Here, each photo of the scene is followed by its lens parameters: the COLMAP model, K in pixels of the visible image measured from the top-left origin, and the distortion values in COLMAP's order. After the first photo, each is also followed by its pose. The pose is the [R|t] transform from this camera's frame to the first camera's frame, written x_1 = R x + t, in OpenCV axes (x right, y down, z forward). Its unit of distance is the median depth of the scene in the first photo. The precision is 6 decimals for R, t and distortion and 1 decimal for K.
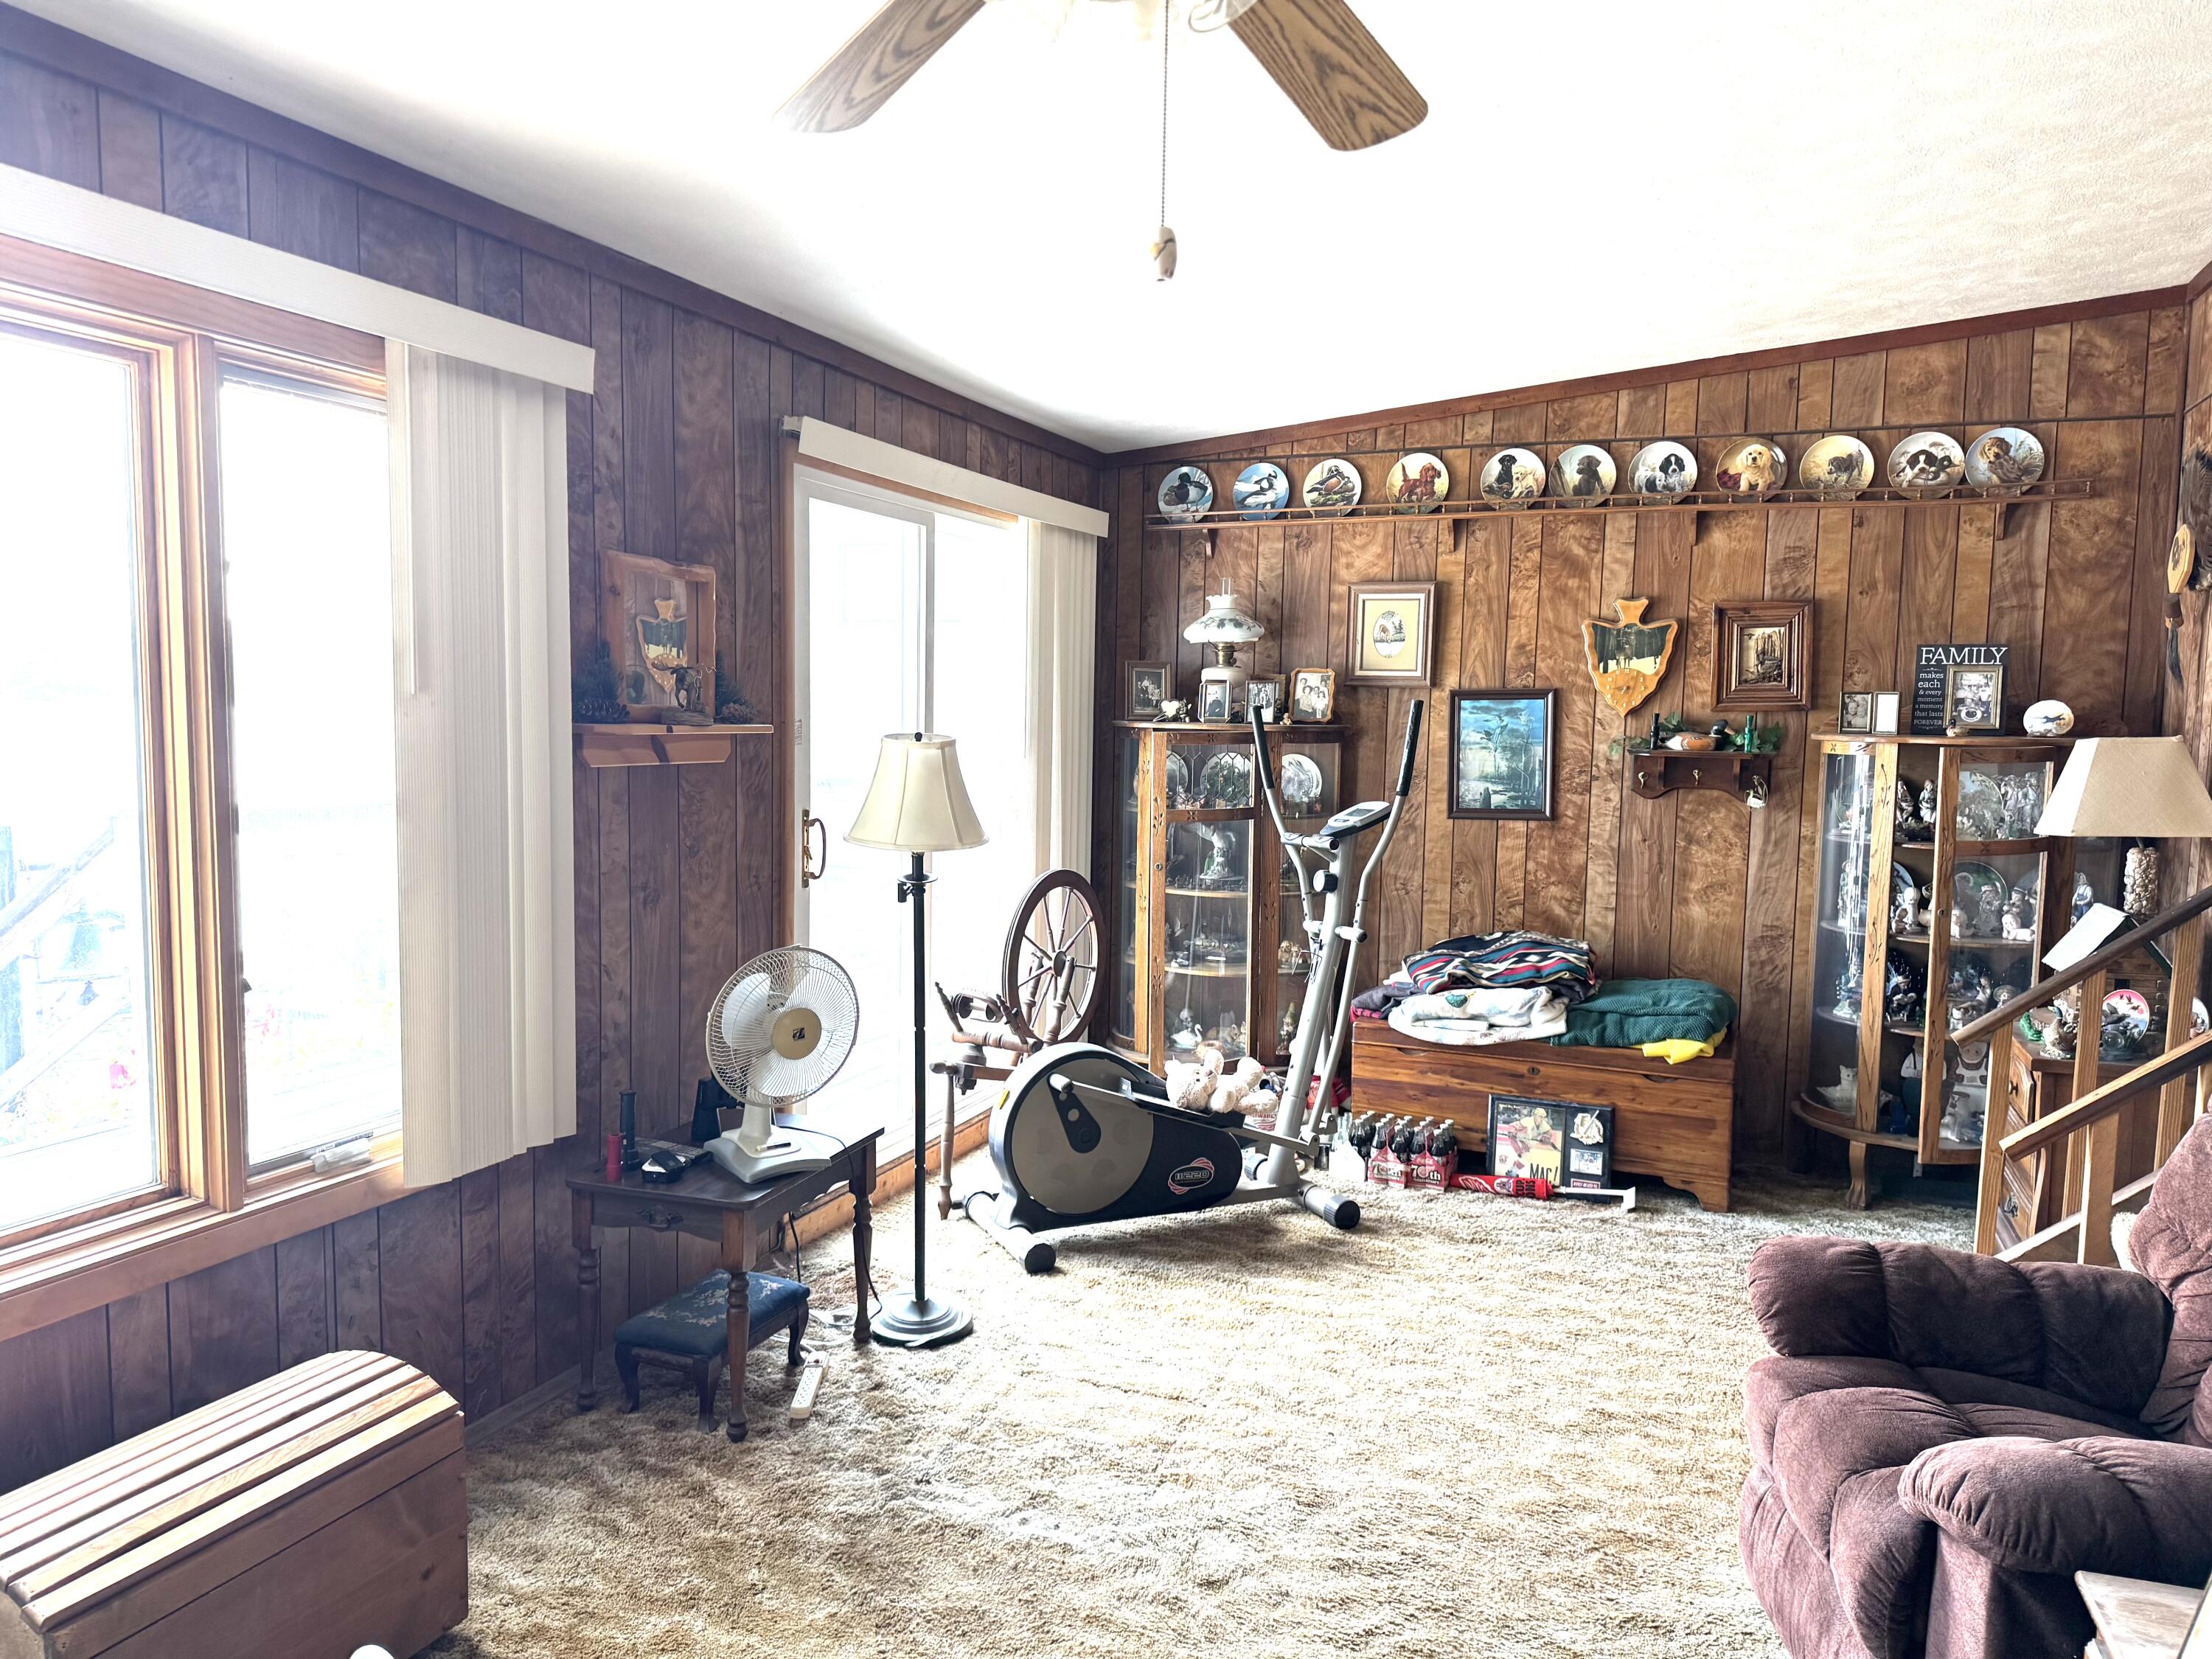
lens RADIAL K [[1552.7, 0, 1100.3], [0, 1552.7, 837.9], [0, 0, 1]] dist [0.080482, -0.110443]
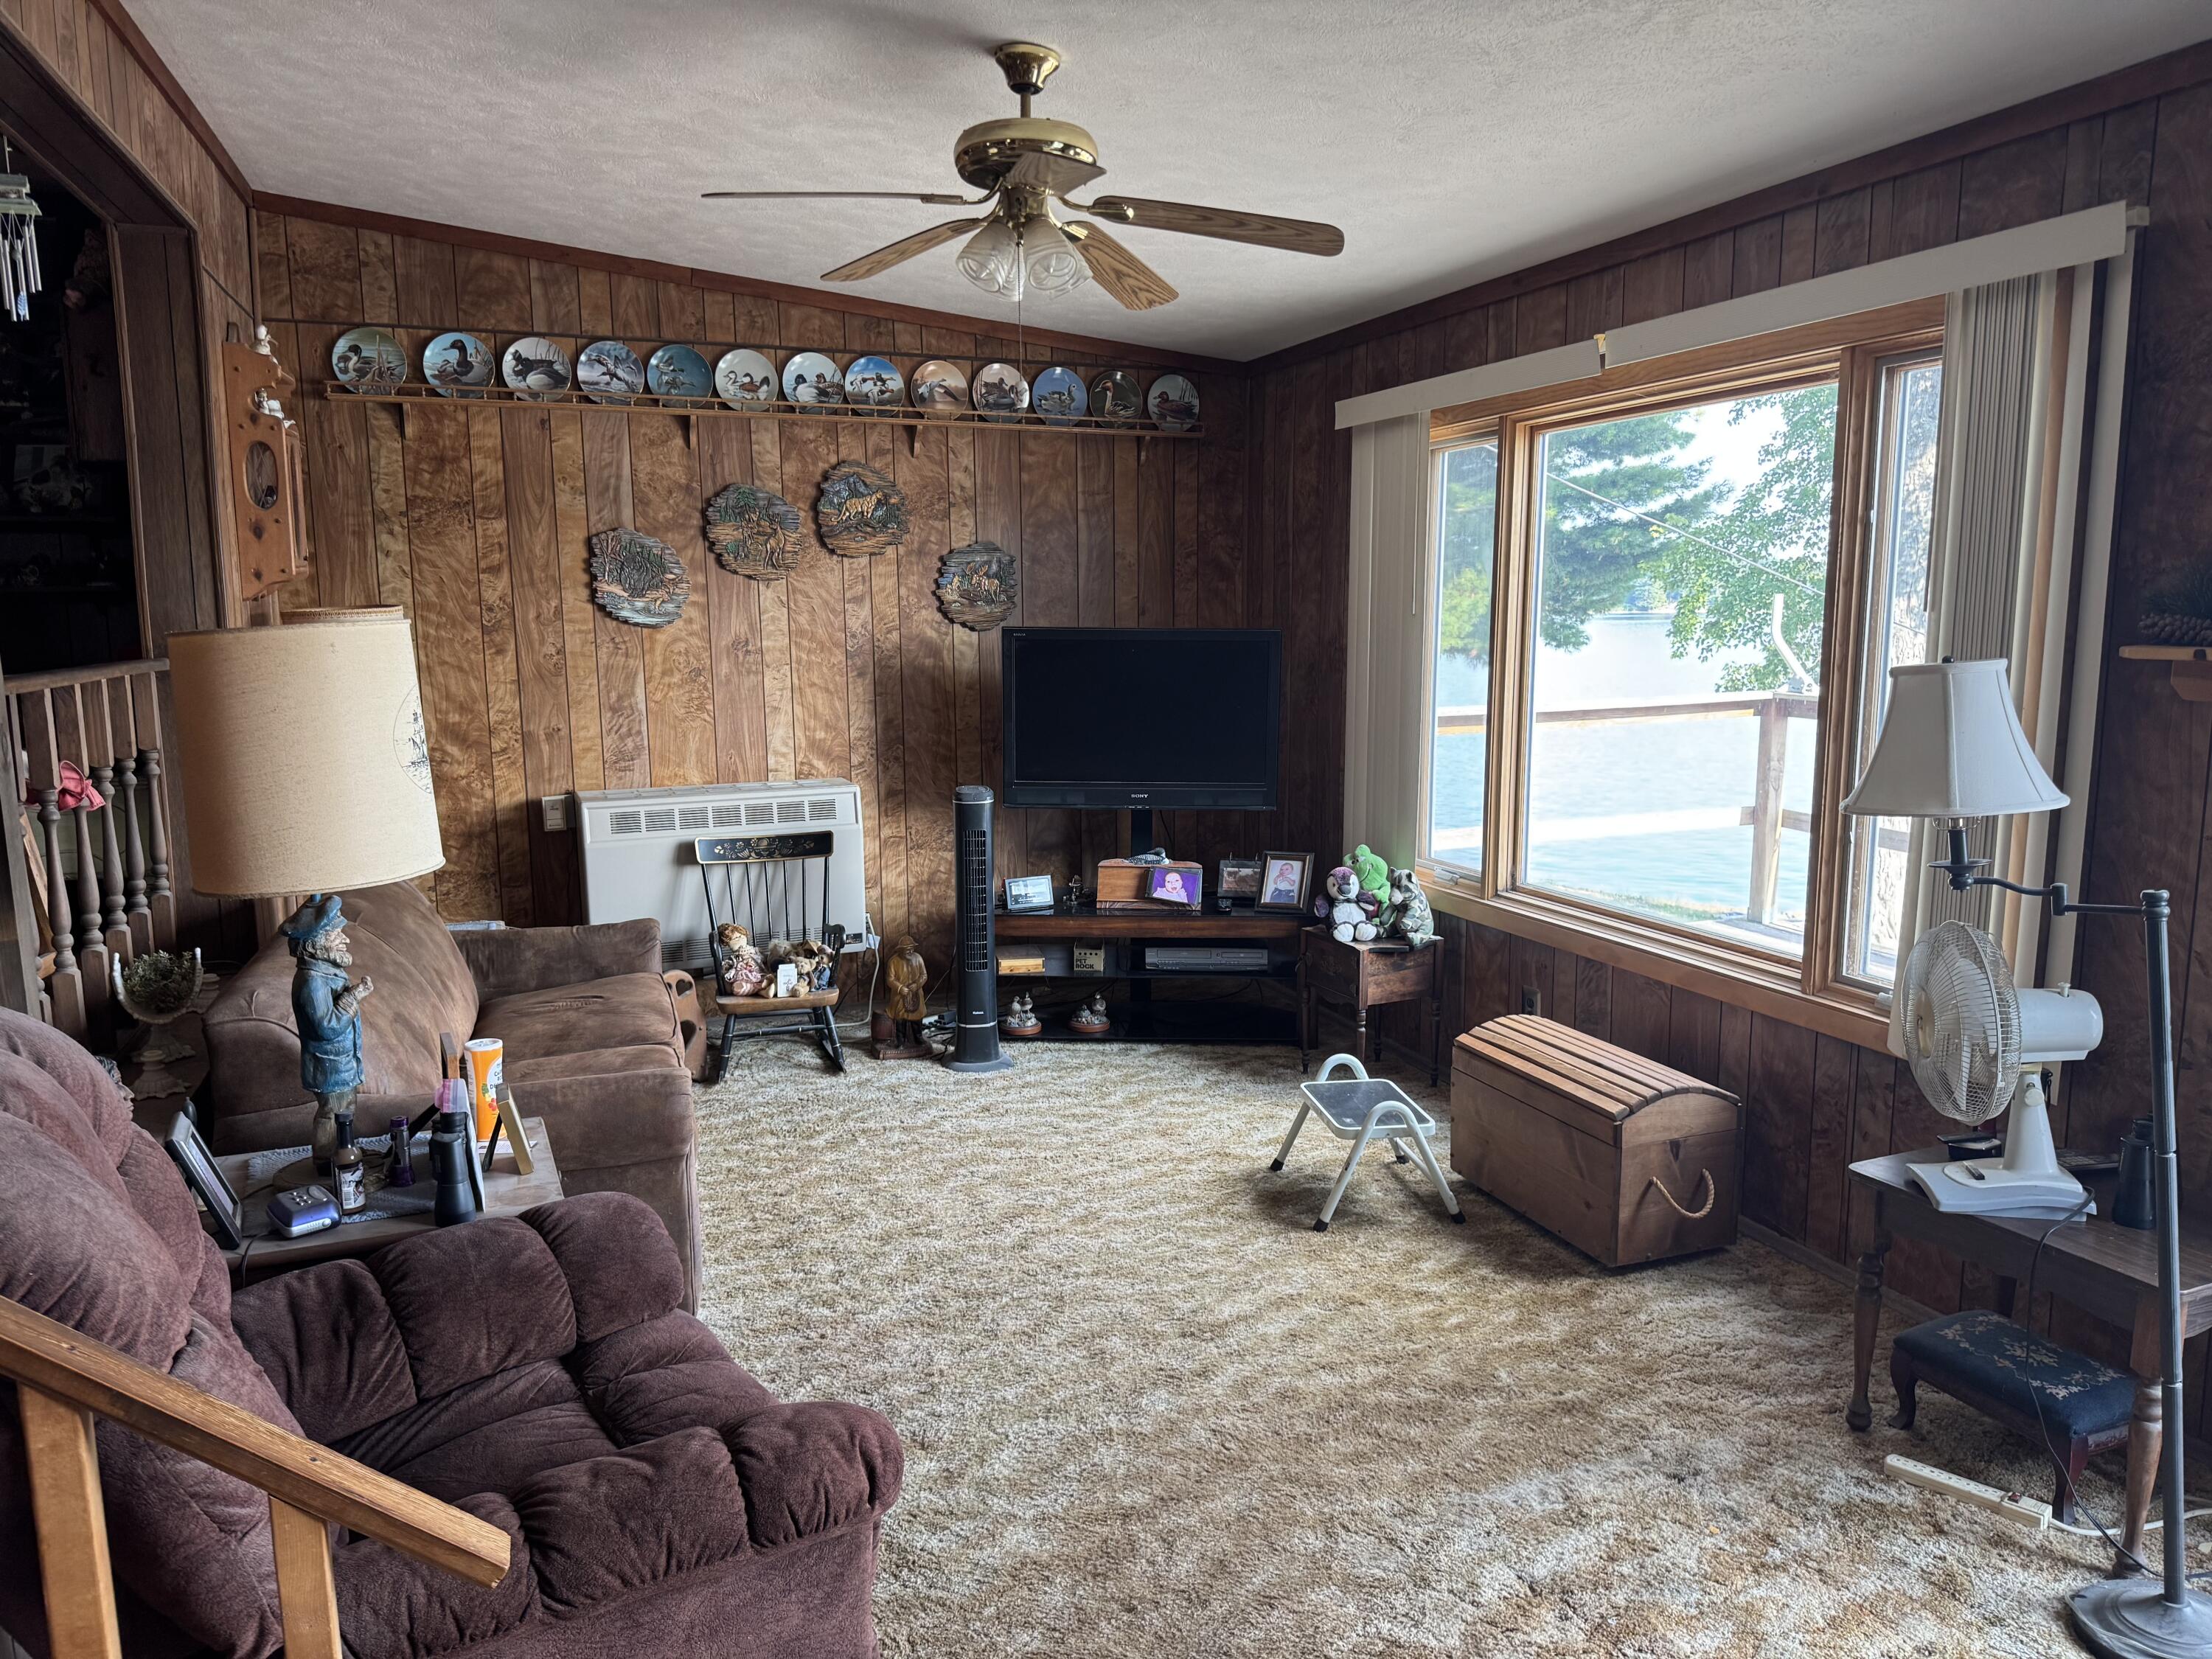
lens RADIAL K [[1552.7, 0, 1112.2], [0, 1552.7, 846.1], [0, 0, 1]] dist [0.080482, -0.110443]
pose [[-0.745675, 0.081167, -0.661347, 0.653253], [-0.063233, 0.979453, 0.191504, -0.097384], [0.663302, 0.184619, -0.725222, 1.275731]]
